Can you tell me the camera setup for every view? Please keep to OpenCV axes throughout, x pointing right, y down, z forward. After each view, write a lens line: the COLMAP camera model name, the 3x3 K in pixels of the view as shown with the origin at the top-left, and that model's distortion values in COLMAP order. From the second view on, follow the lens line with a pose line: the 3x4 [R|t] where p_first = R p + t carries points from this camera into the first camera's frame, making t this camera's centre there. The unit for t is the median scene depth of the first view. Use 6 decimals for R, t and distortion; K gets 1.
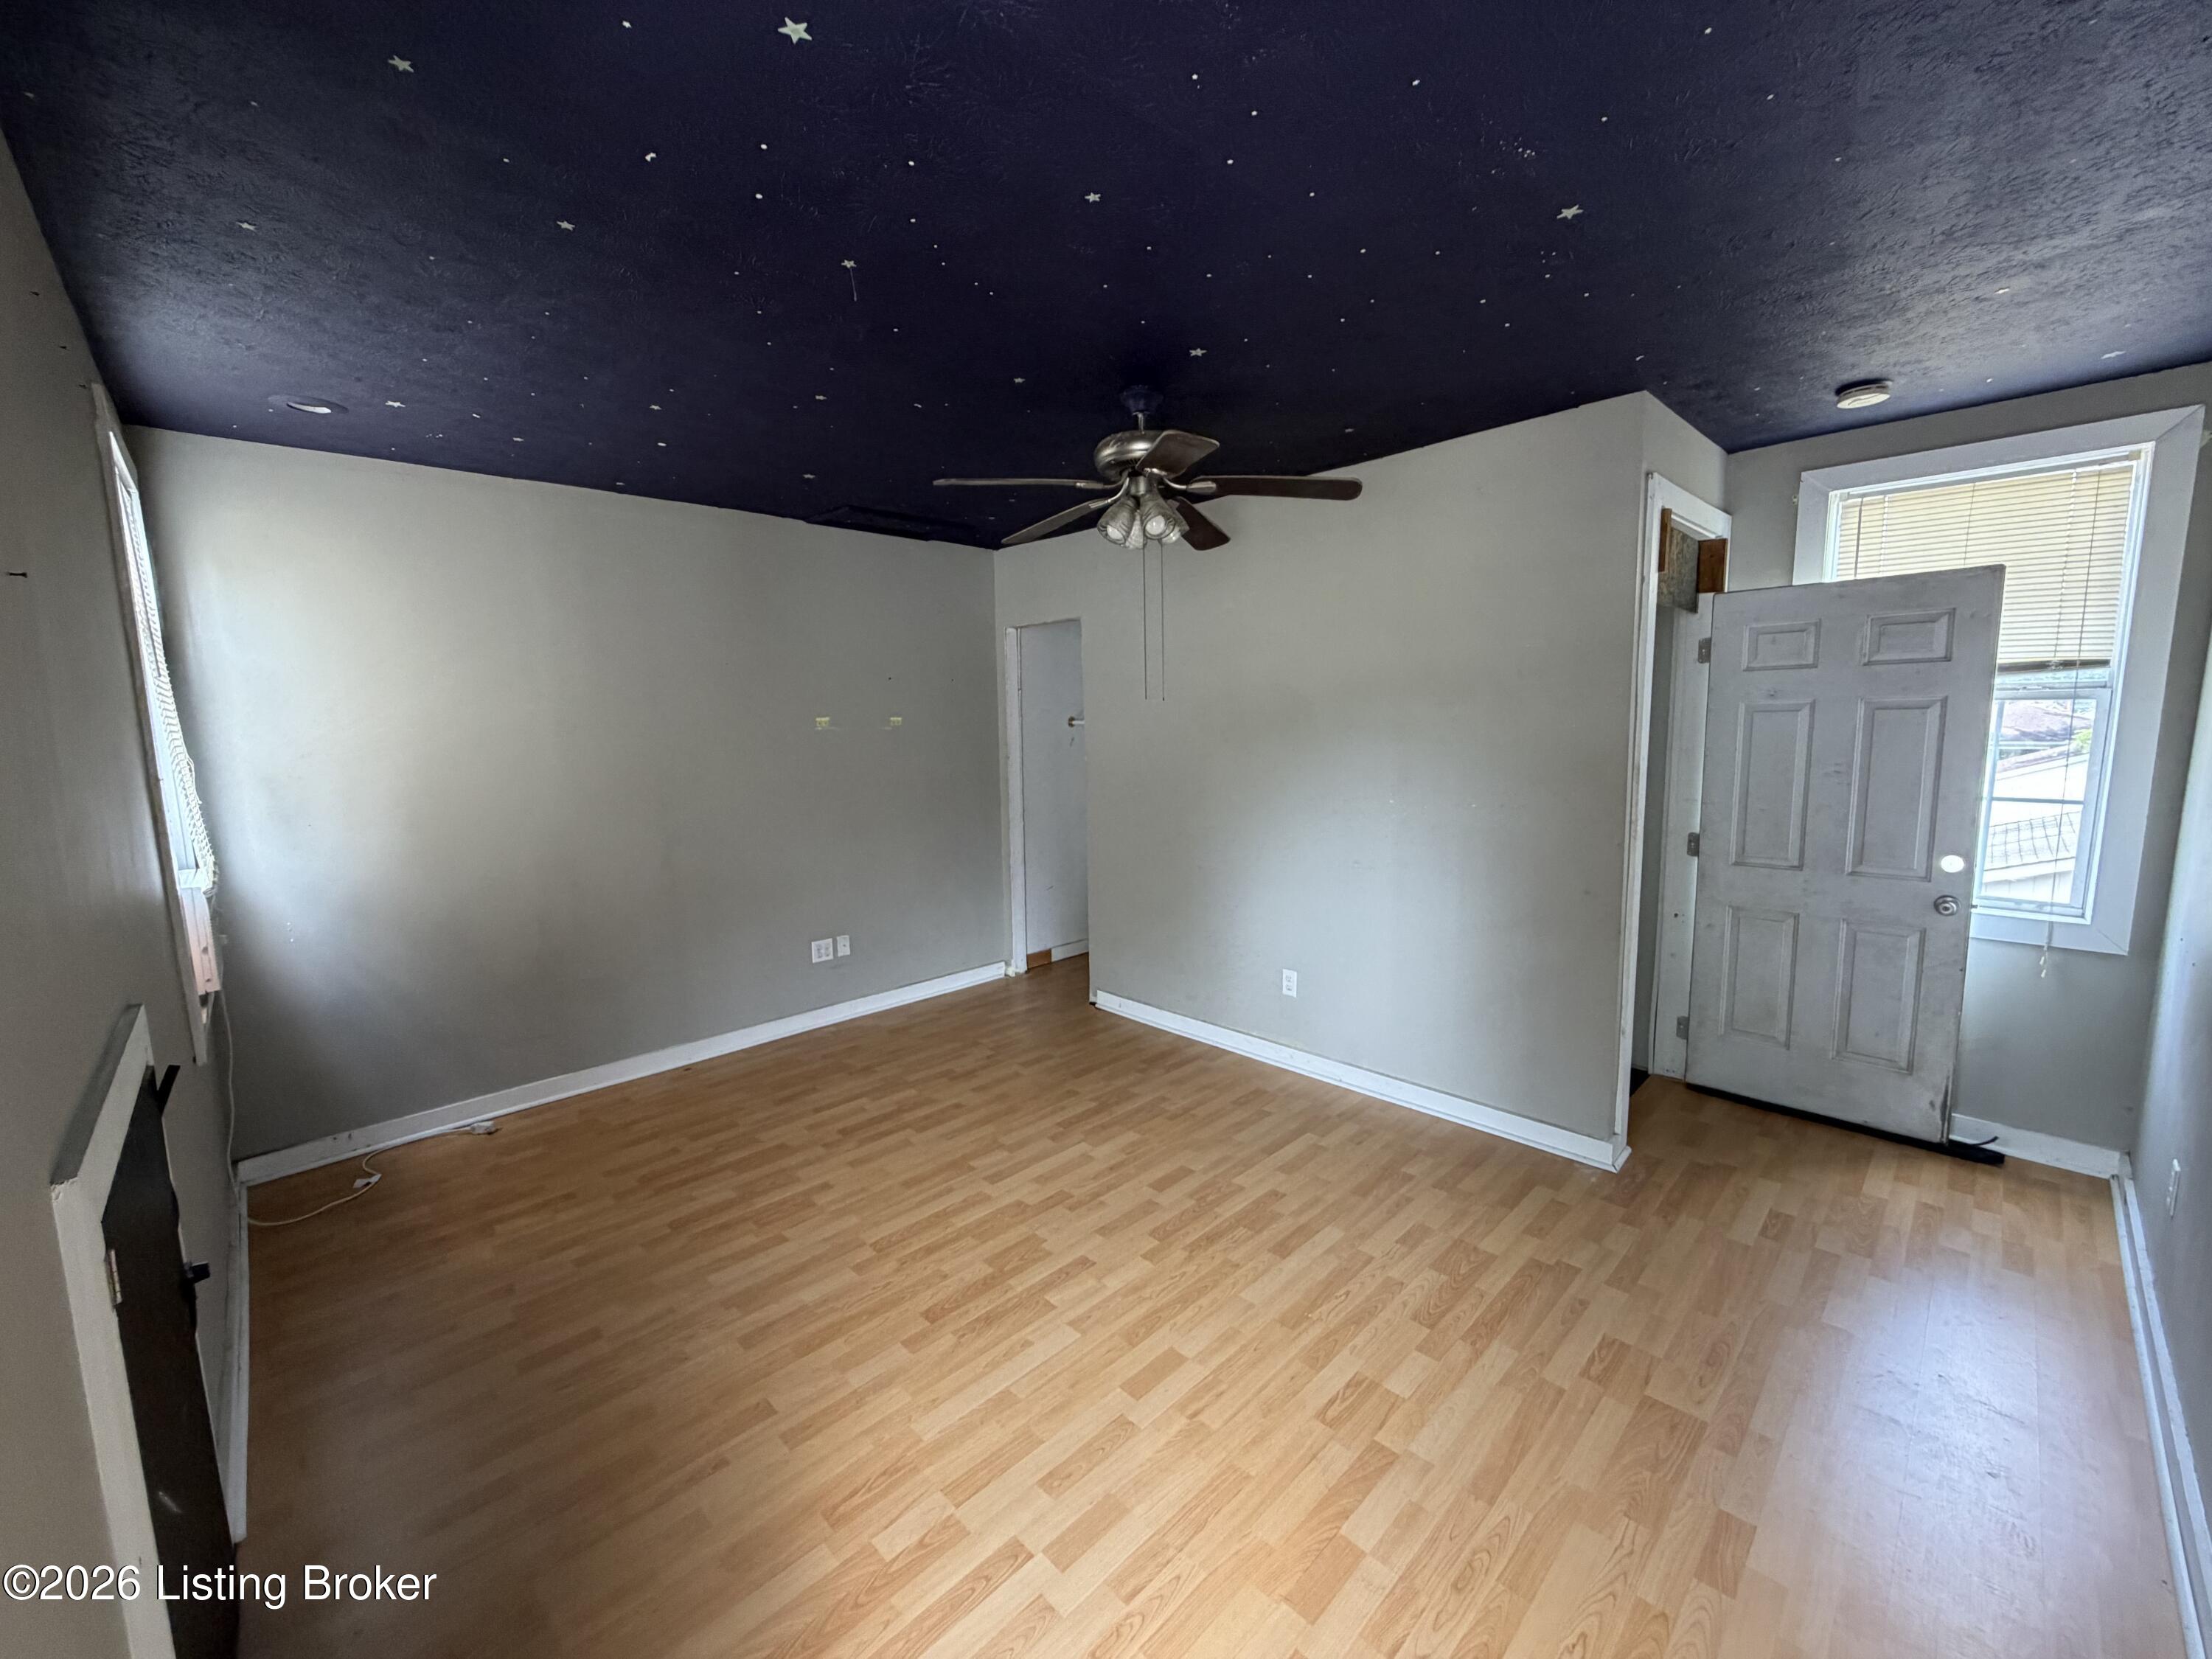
lens RADIAL K [[881.5, 0, 1096.9], [0, 881.5, 829.4], [0, 0, 1]] dist [0.000298, -0.000081]
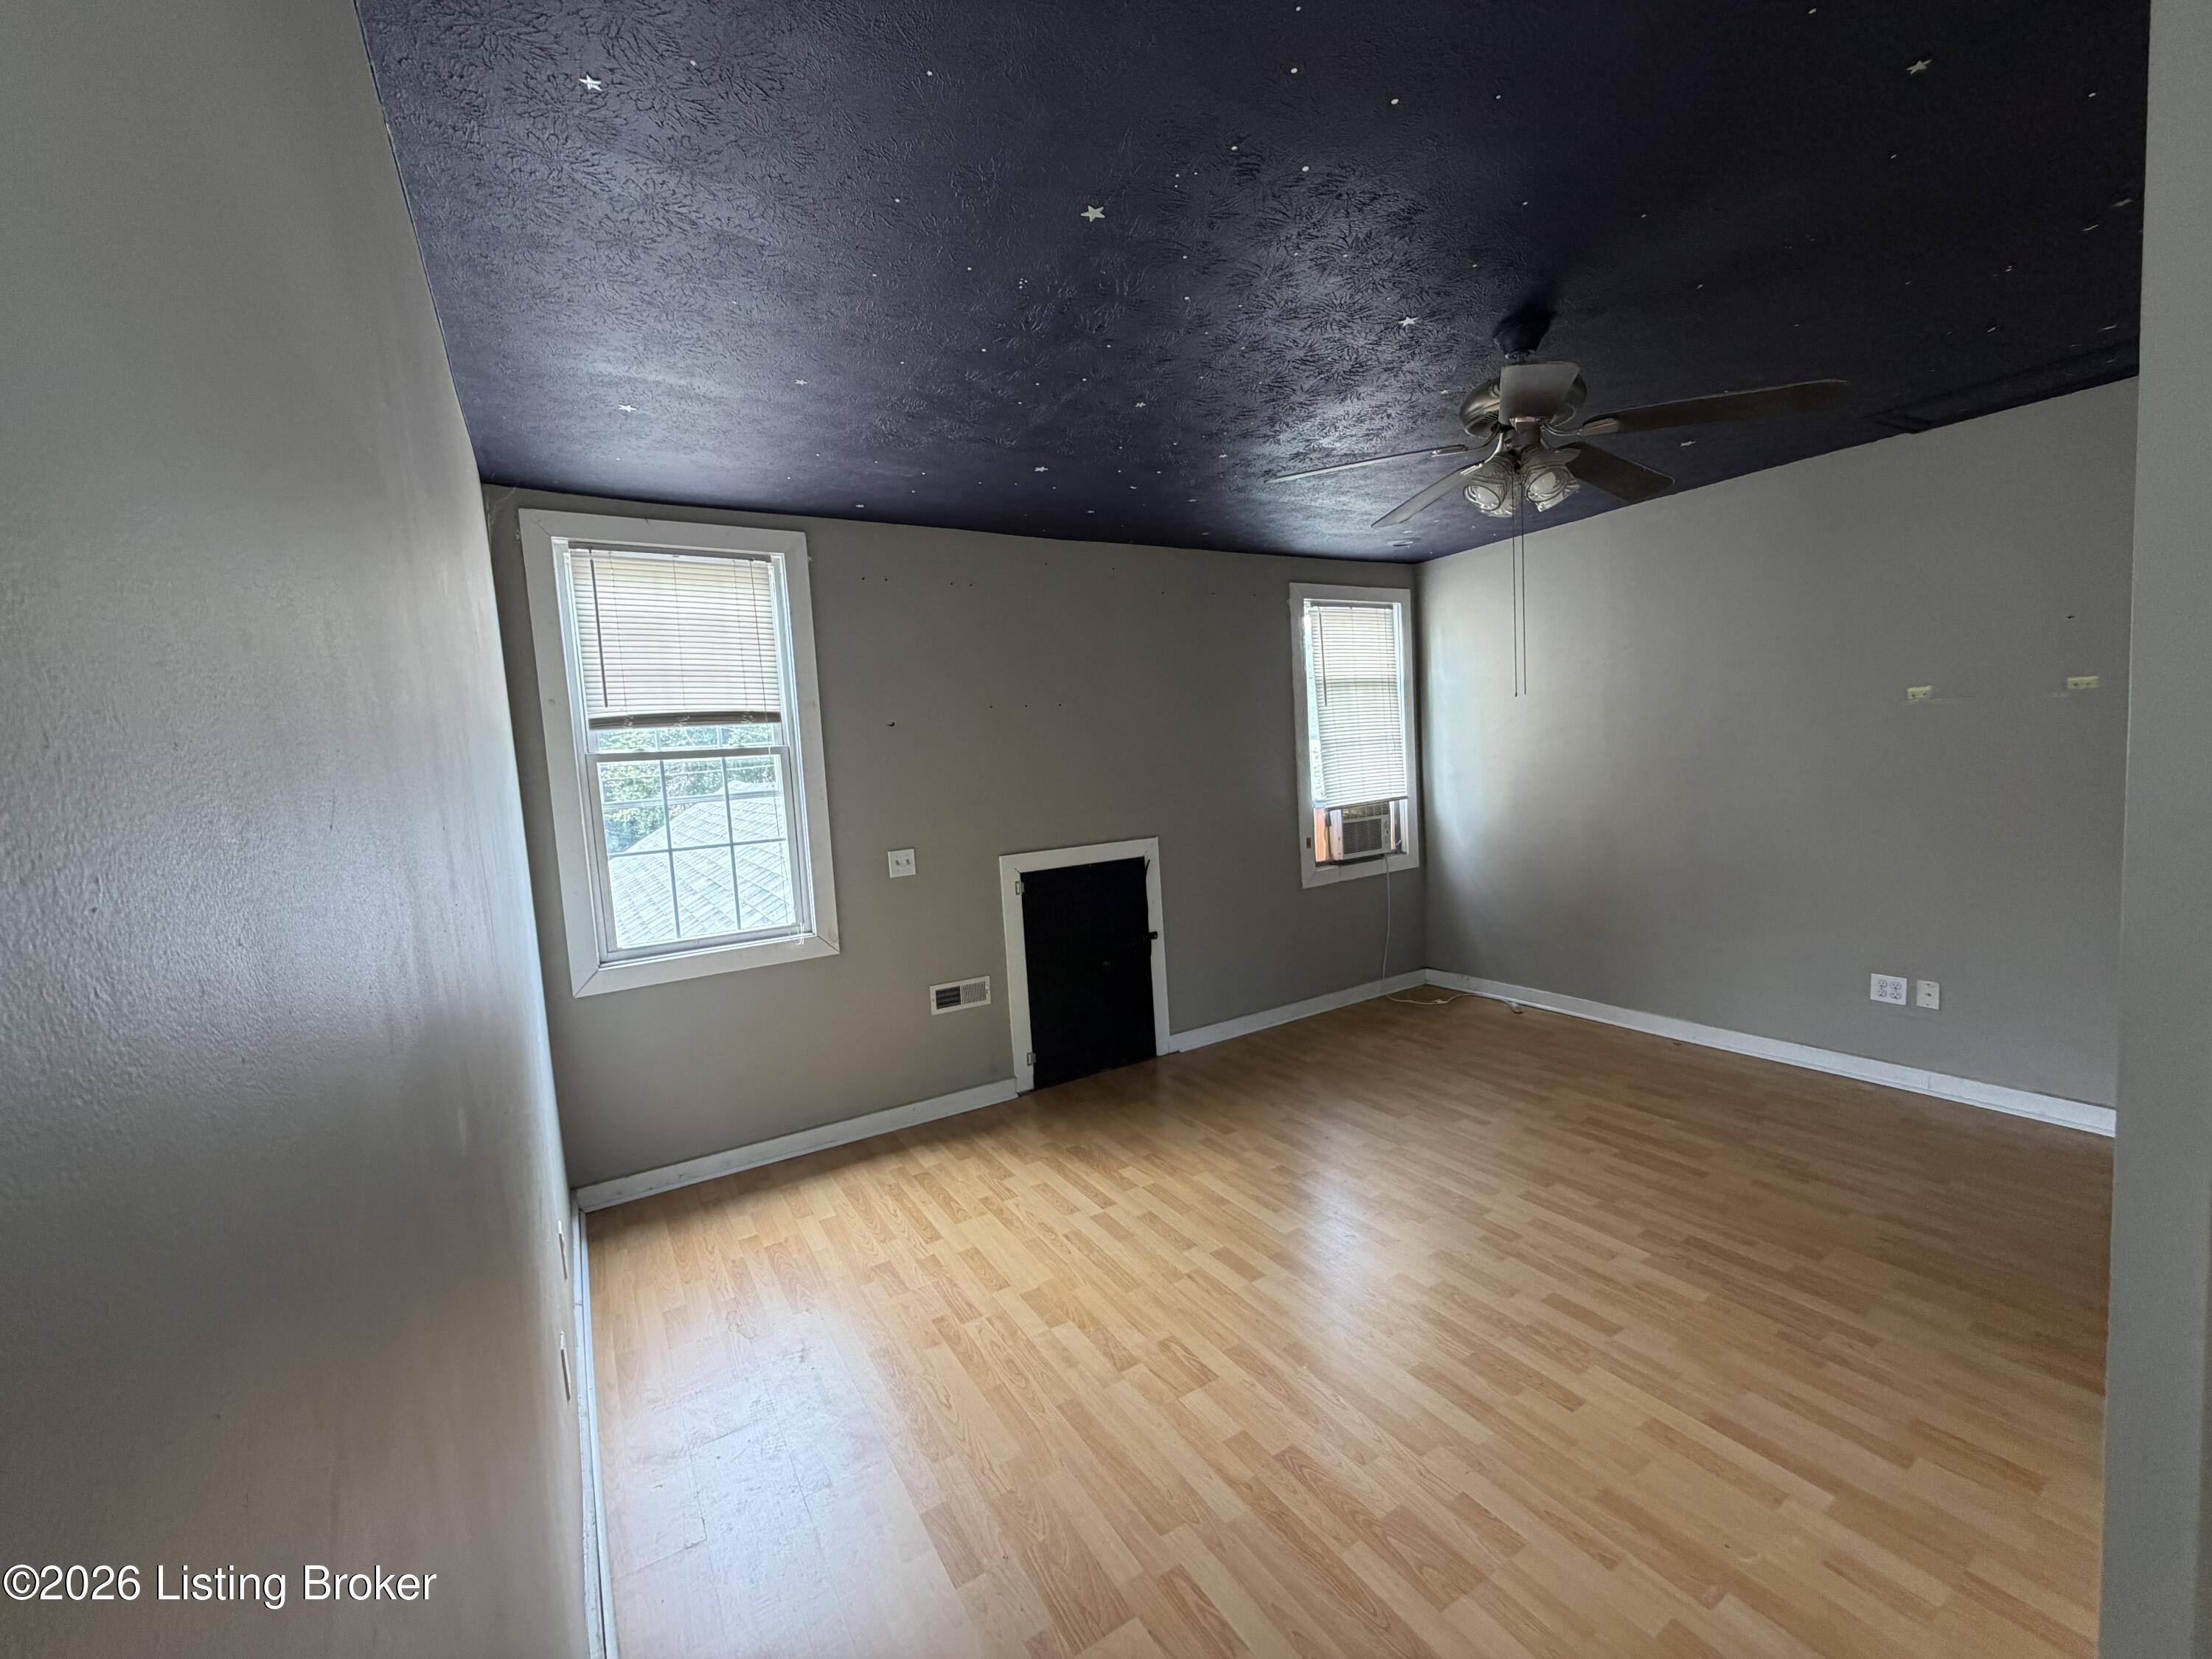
lens RADIAL K [[881.5, 0, 1097.8], [0, 881.5, 830.3], [0, 0, 1]] dist [0.000298, -0.000081]
pose [[-0.218402, 0.118420, -0.968647, 0.894847], [-0.057557, 0.989319, 0.133924, -0.100005], [0.974160, 0.085001, -0.209253, 0.738480]]
